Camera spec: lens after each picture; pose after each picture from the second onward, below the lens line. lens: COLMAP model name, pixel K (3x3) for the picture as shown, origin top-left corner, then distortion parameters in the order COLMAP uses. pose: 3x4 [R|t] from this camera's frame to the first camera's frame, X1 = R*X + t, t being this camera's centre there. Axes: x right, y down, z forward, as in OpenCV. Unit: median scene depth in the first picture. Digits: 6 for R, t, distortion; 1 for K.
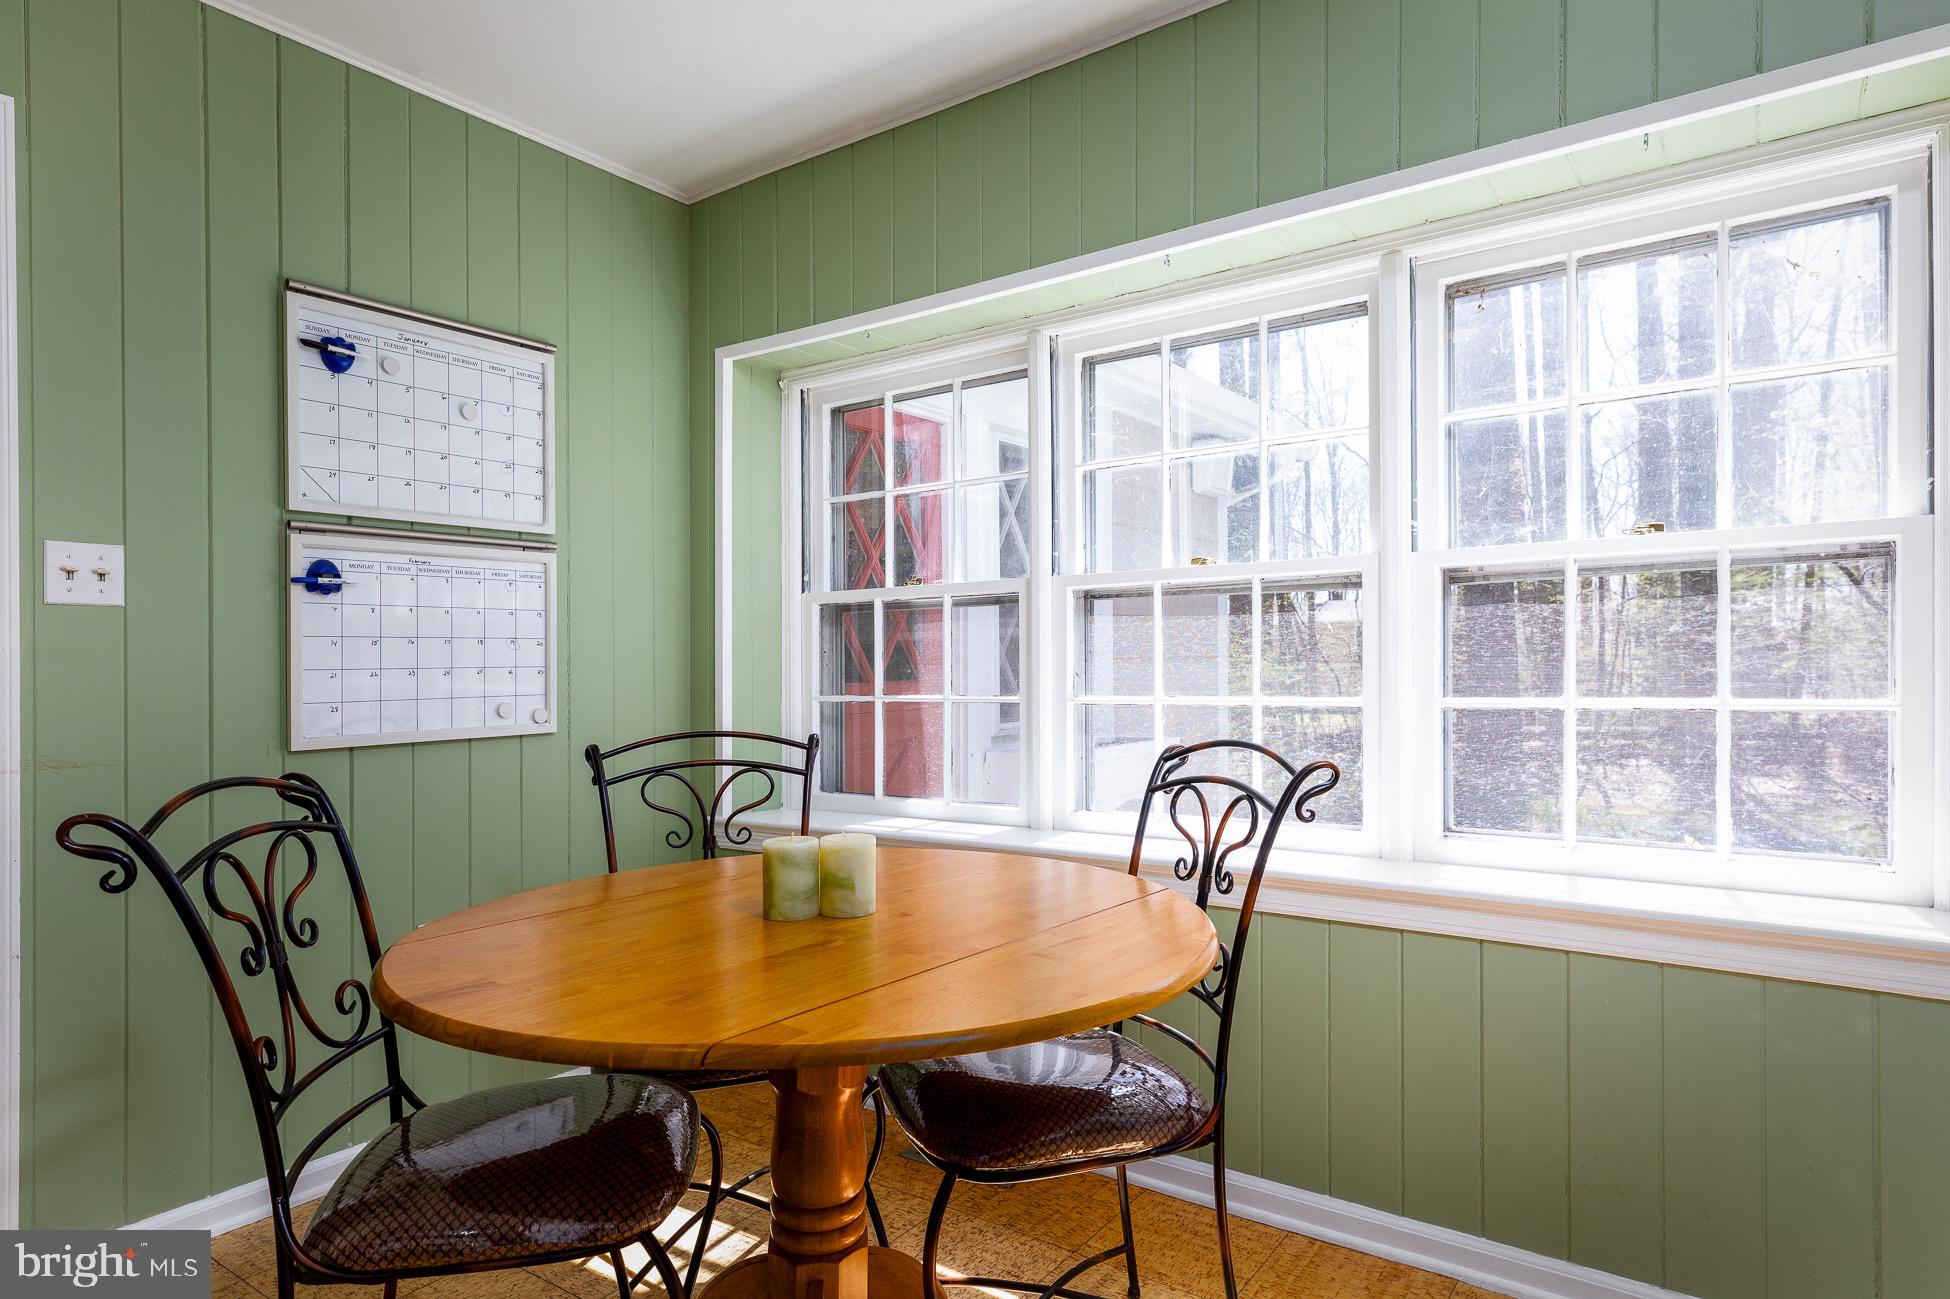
lens RADIAL K [[1071.2, 0, 970.9], [0, 1071.2, 653.2], [0, 0, 1]] dist [0.020644, -0.000360]
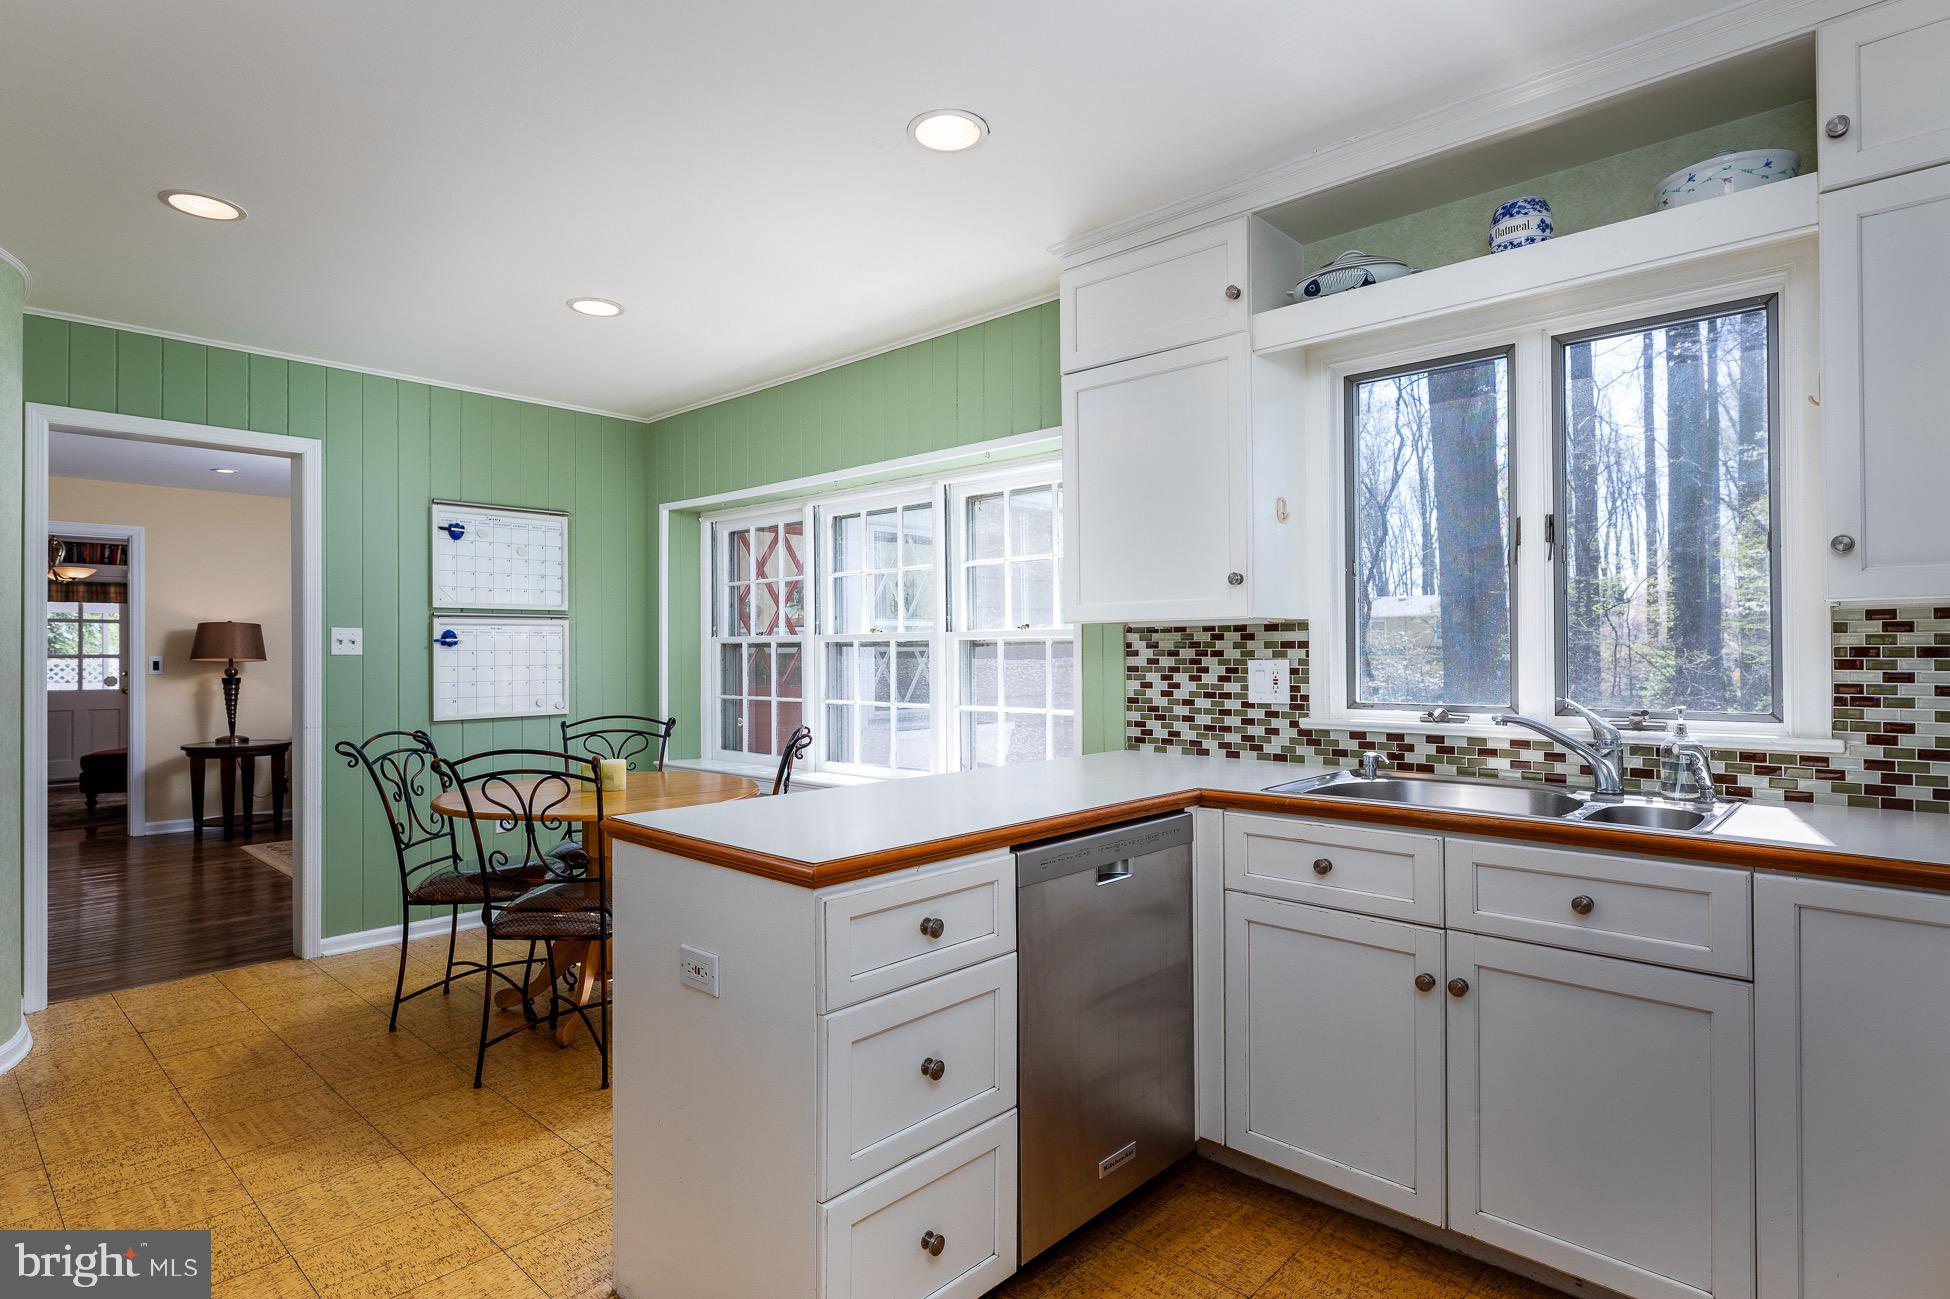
lens RADIAL K [[1076.2, 0, 970.6], [0, 1076.2, 633.6], [0, 0, 1]] dist [0.046236, 0.001205]
pose [[0.985170, 0.004059, -0.171531, 0.754374], [-0.004388, 0.999989, -0.001543, -0.081017], [0.171523, 0.002273, 0.985178, -0.899226]]
